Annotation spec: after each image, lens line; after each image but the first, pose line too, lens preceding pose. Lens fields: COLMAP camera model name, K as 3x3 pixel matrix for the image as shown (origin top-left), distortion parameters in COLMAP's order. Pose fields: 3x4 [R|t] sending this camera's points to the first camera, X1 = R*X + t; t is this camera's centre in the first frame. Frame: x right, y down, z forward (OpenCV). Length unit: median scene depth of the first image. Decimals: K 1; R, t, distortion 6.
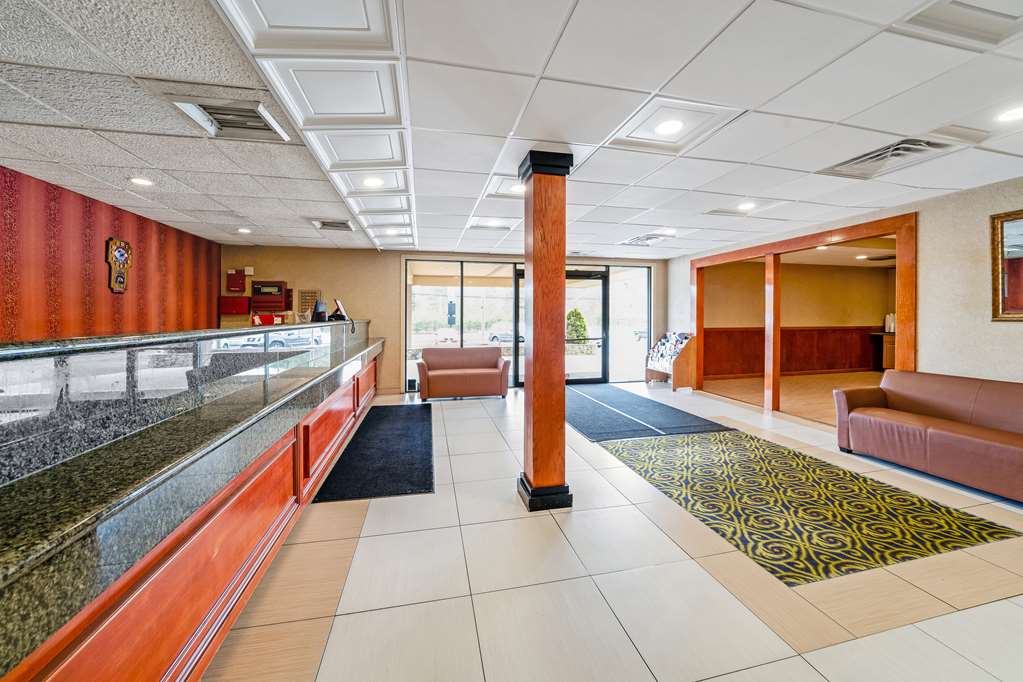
lens RADIAL K [[366.5, 0, 504.3], [0, 366.5, 313.0], [0, 0, 1]] dist [-0.006904, -0.000059]
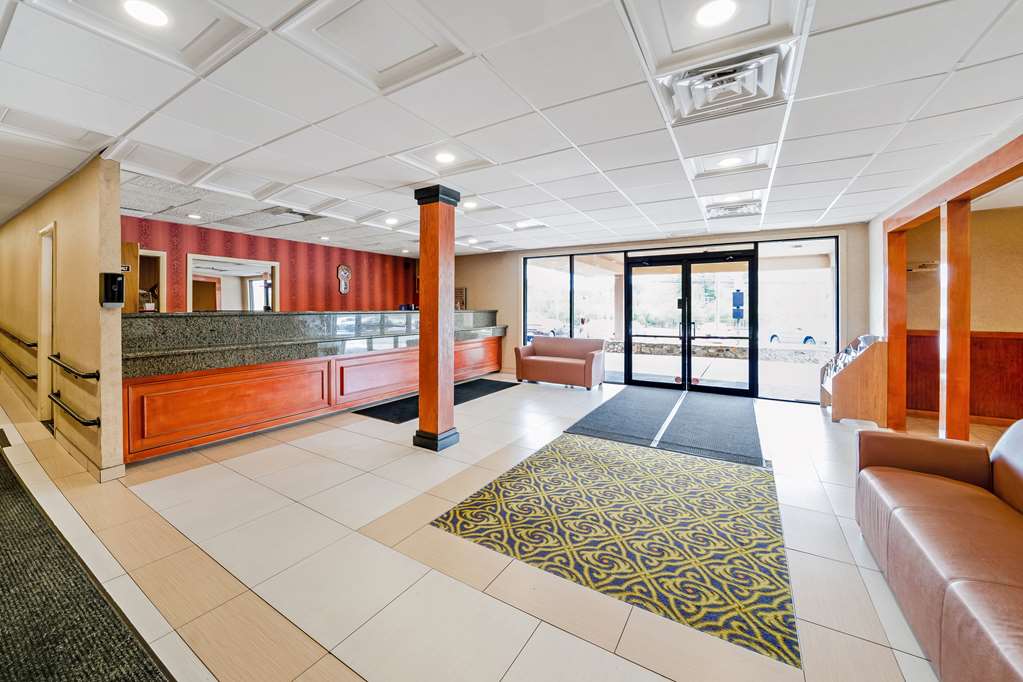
lens RADIAL K [[391.9, 0, 493.9], [0, 391.9, 305.7], [0, 0, 1]] dist [-0.000187, 0.000143]
pose [[0.709614, 0.003632, -0.704581, 0.567987], [-0.000722, 0.999990, 0.004428, -0.001863], [0.704590, -0.002634, 0.709610, 0.060887]]
